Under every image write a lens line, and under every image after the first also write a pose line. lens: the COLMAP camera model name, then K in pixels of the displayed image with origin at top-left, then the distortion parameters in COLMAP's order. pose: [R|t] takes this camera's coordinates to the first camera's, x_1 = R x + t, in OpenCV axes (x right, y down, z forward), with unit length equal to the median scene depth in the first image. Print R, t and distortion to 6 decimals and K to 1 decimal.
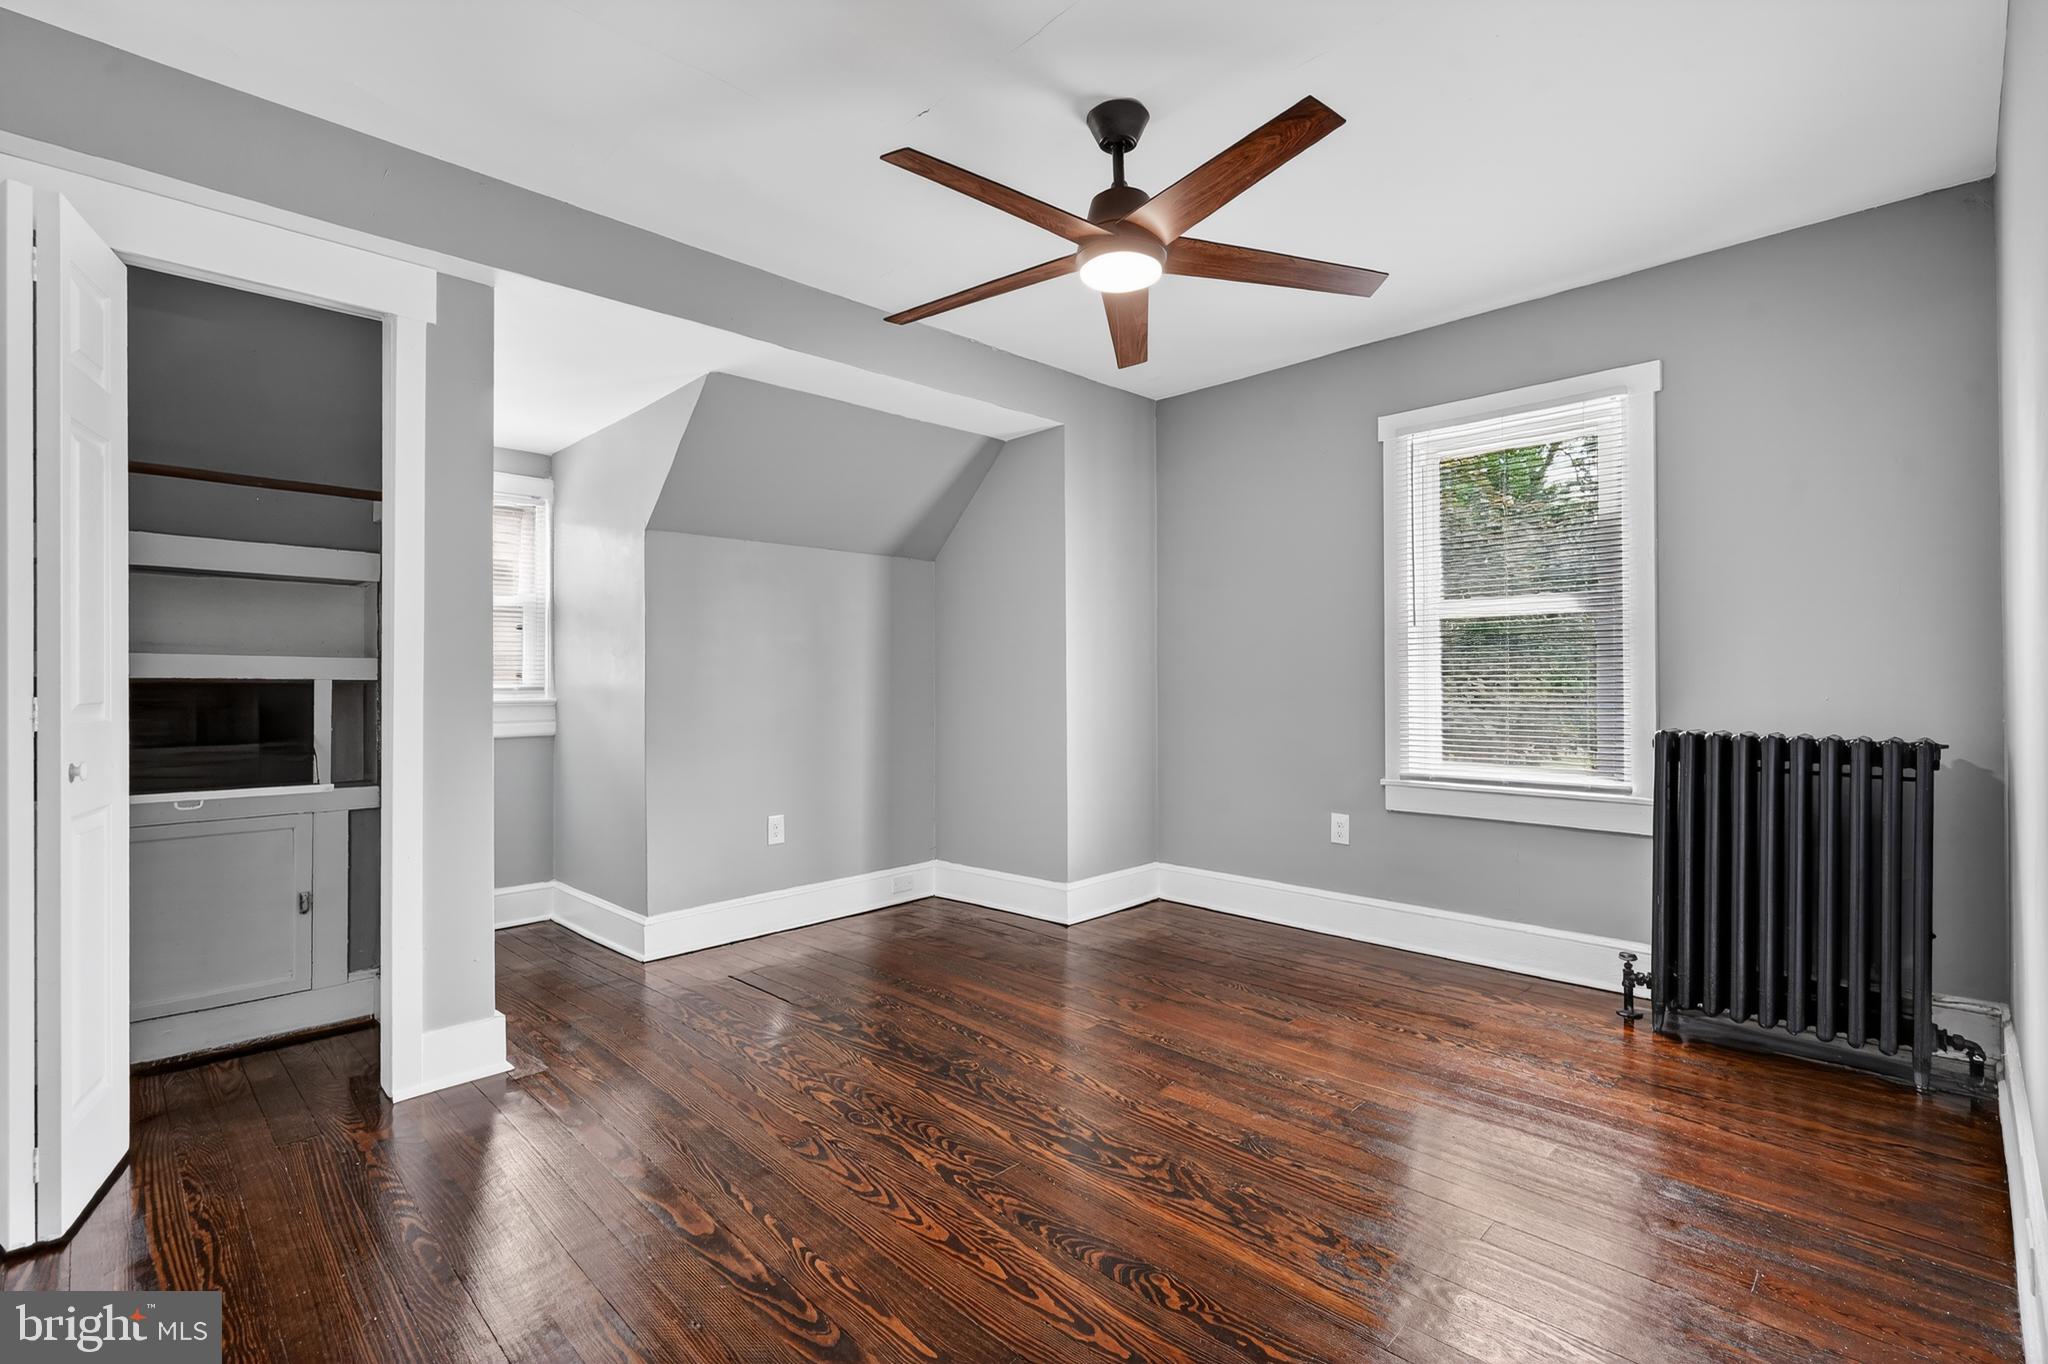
lens RADIAL K [[932.7, 0, 1035.1], [0, 932.7, 678.6], [0, 0, 1]] dist [-0.003091, 0.000948]
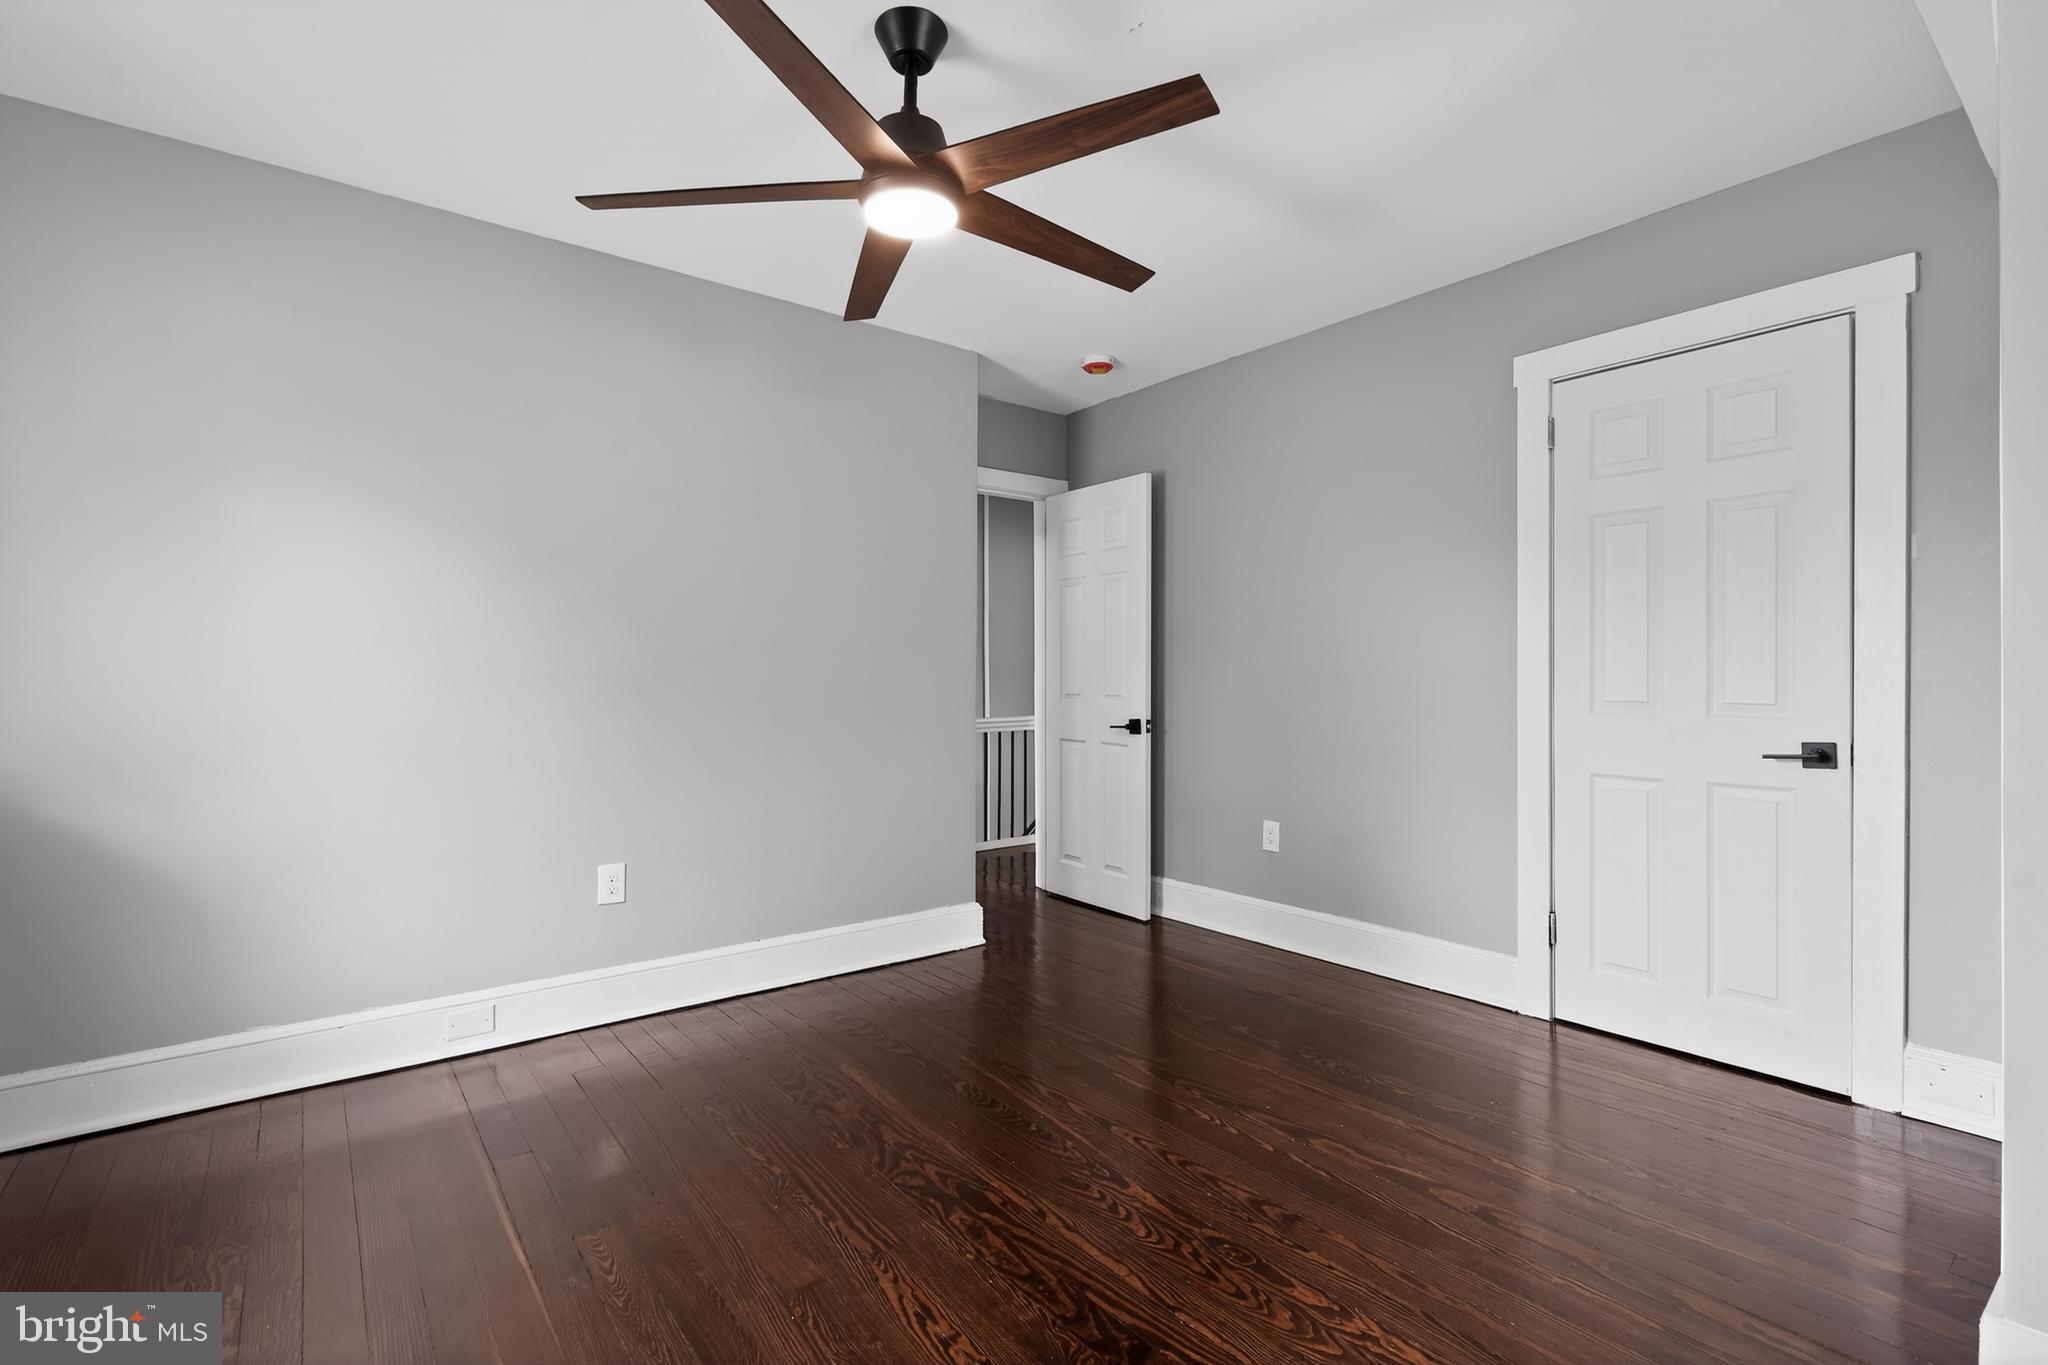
lens RADIAL K [[932.7, 0, 1042.6], [0, 932.7, 681.7], [0, 0, 1]] dist [-0.003091, 0.000948]
pose [[-0.992481, 0.011355, 0.121873, -0.132387], [0.012542, 0.999881, 0.008980, -0.006334], [-0.121756, 0.010441, -0.992505, 1.834854]]
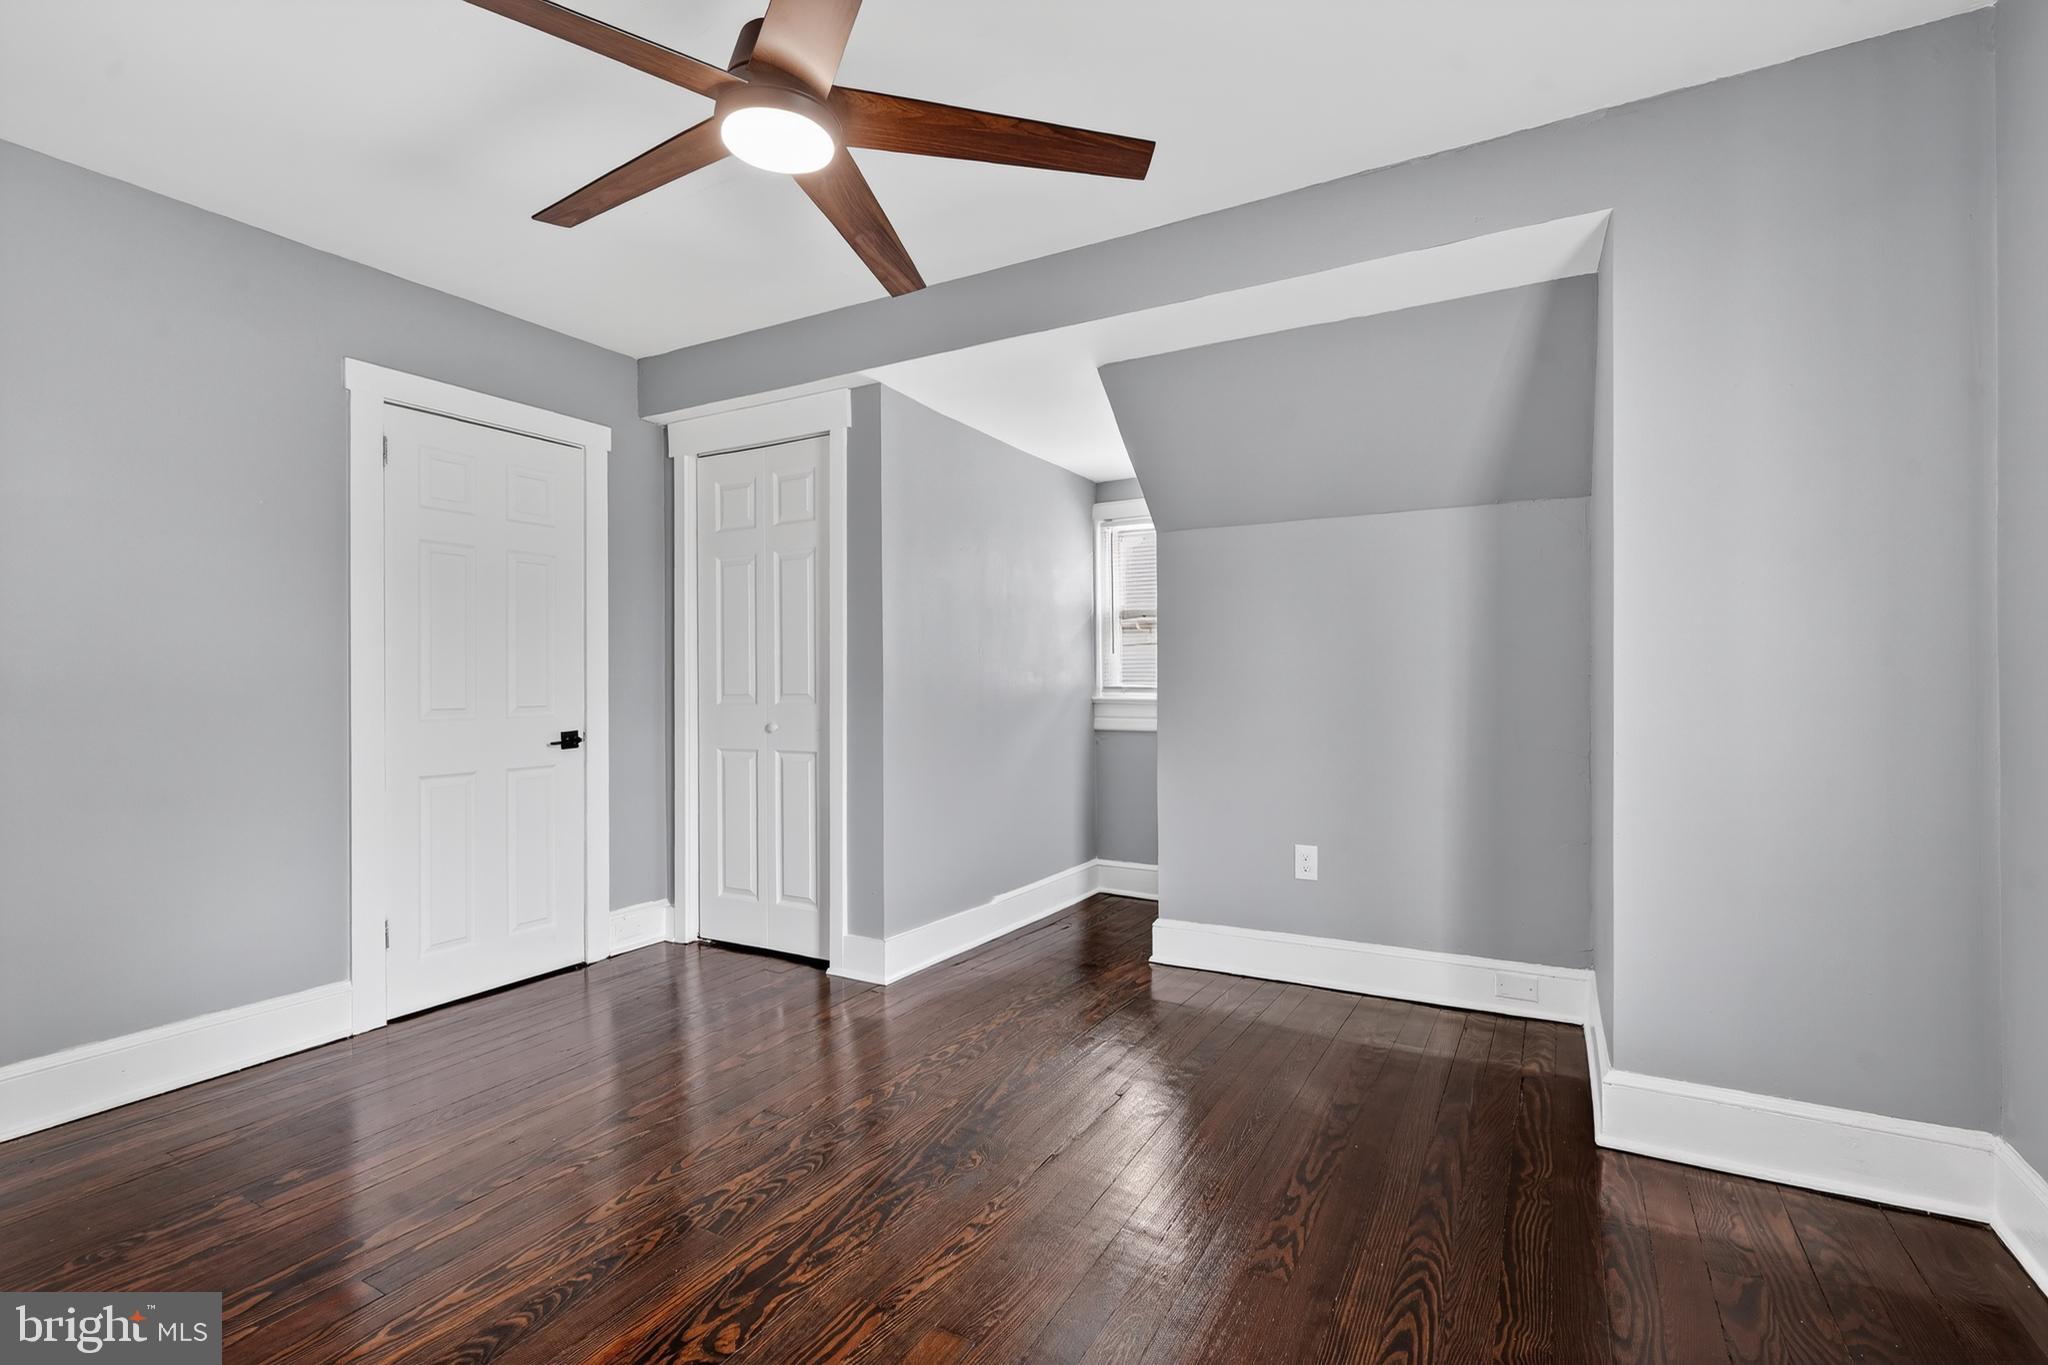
lens RADIAL K [[932.7, 0, 1011.1], [0, 932.7, 680.9], [0, 0, 1]] dist [-0.003091, 0.000948]
pose [[0.250301, 0.008293, -0.968132, 0.846953], [0.000018, 0.999963, 0.008570, -0.014559], [0.968168, -0.002162, 0.250292, 0.980933]]
